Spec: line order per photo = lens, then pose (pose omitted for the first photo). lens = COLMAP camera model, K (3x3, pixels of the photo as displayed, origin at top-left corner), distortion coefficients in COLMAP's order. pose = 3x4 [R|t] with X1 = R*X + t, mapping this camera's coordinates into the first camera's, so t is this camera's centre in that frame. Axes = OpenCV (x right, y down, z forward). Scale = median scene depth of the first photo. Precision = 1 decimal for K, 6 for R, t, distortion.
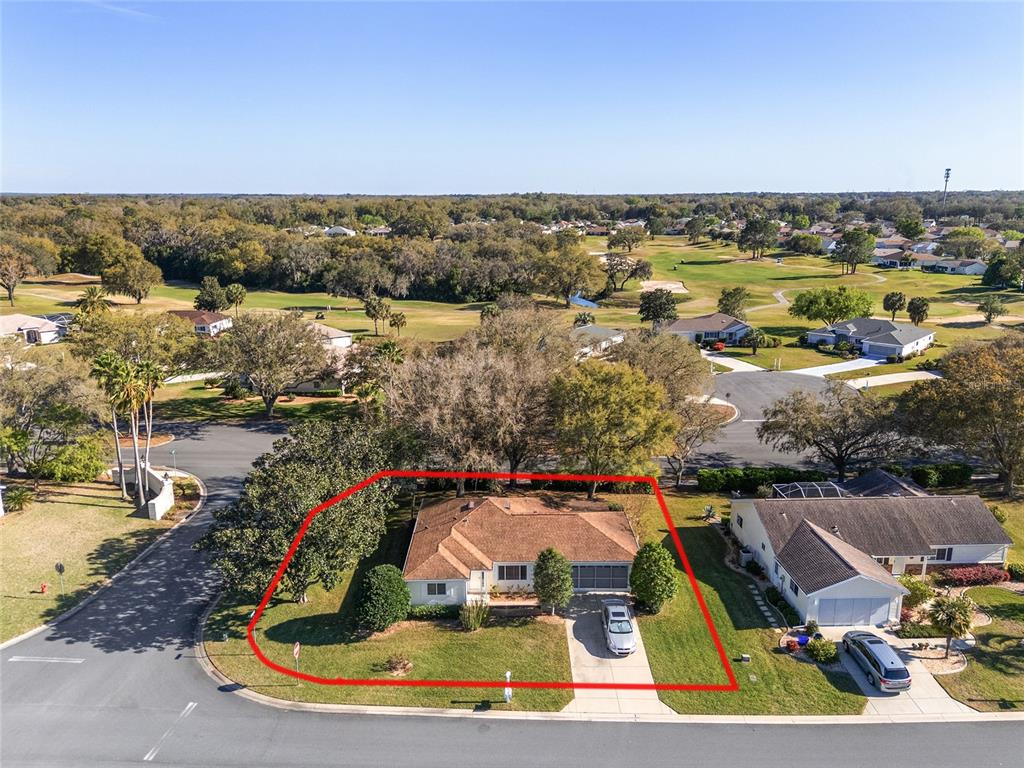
lens RADIAL K [[750.4, 0, 512.0], [0, 750.4, 384.0], [0, 0, 1]] dist [0.099325, -0.116398]
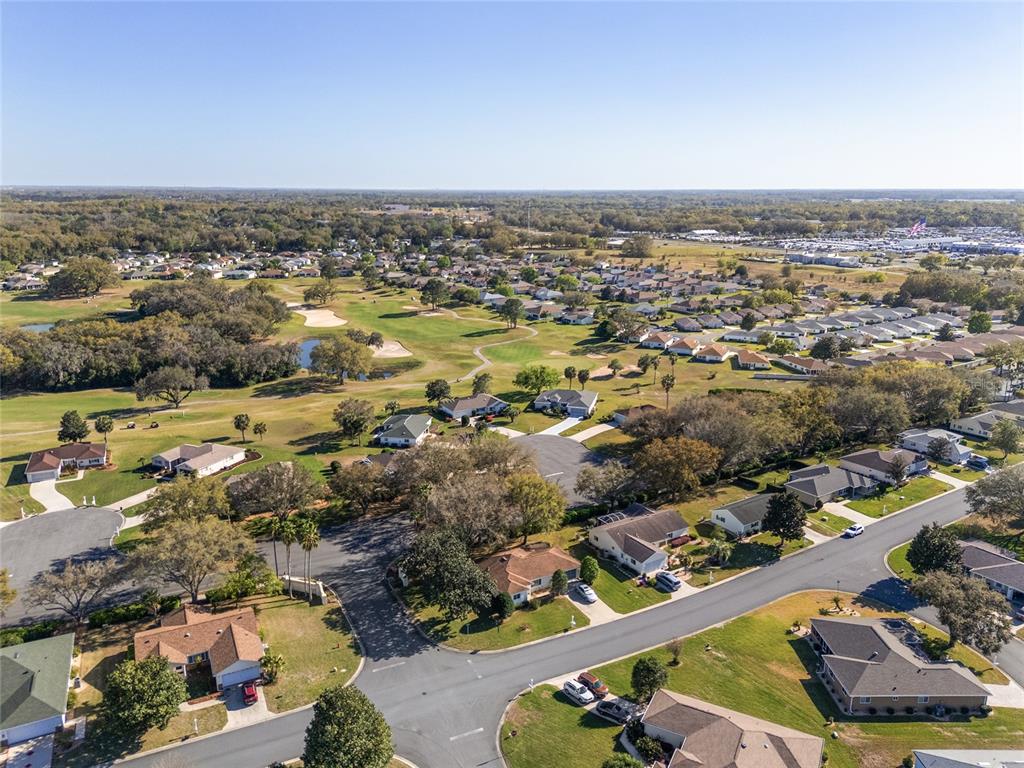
lens RADIAL K [[750.4, 0, 512.0], [0, 750.4, 384.0], [0, 0, 1]] dist [0.099325, -0.116398]
pose [[0.873008, -0.117497, 0.473340, -1.095341], [0.112609, 0.992883, 0.038772, -0.464305], [-0.474527, 0.019454, 0.880026, -1.051656]]
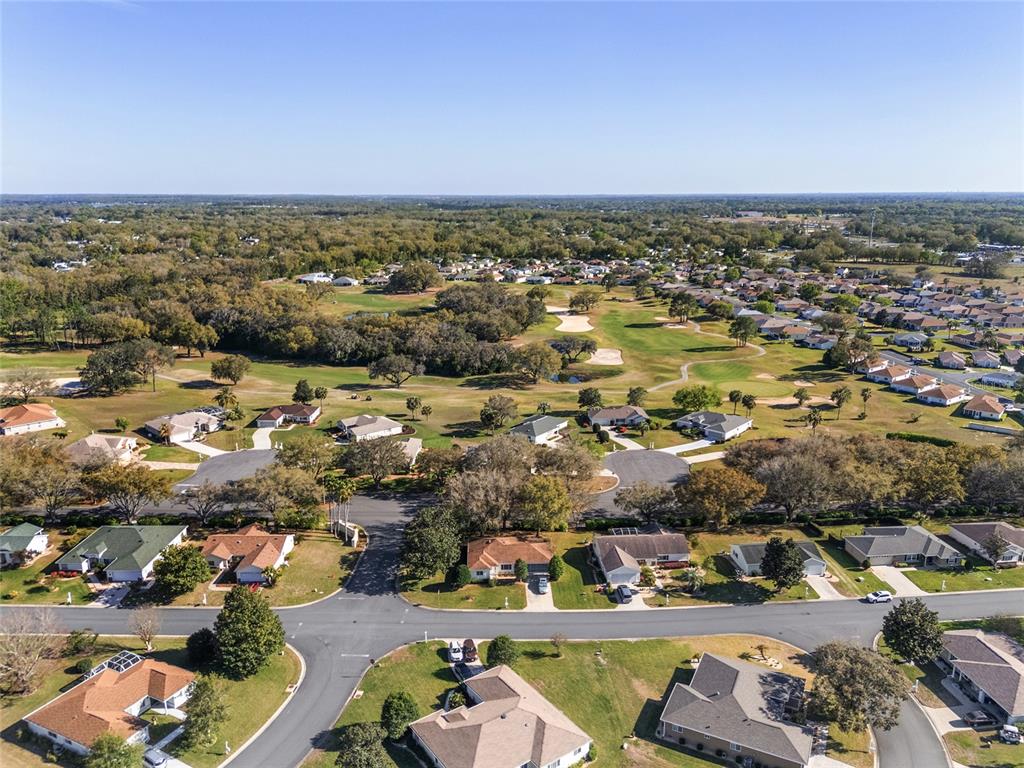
lens RADIAL K [[750.4, 0, 512.0], [0, 750.4, 384.0], [0, 0, 1]] dist [0.099325, -0.116398]
pose [[0.999486, -0.007425, 0.031196, -0.057503], [0.007310, 0.999966, 0.003796, -0.415113], [-0.031223, -0.003566, 0.999506, -1.694639]]
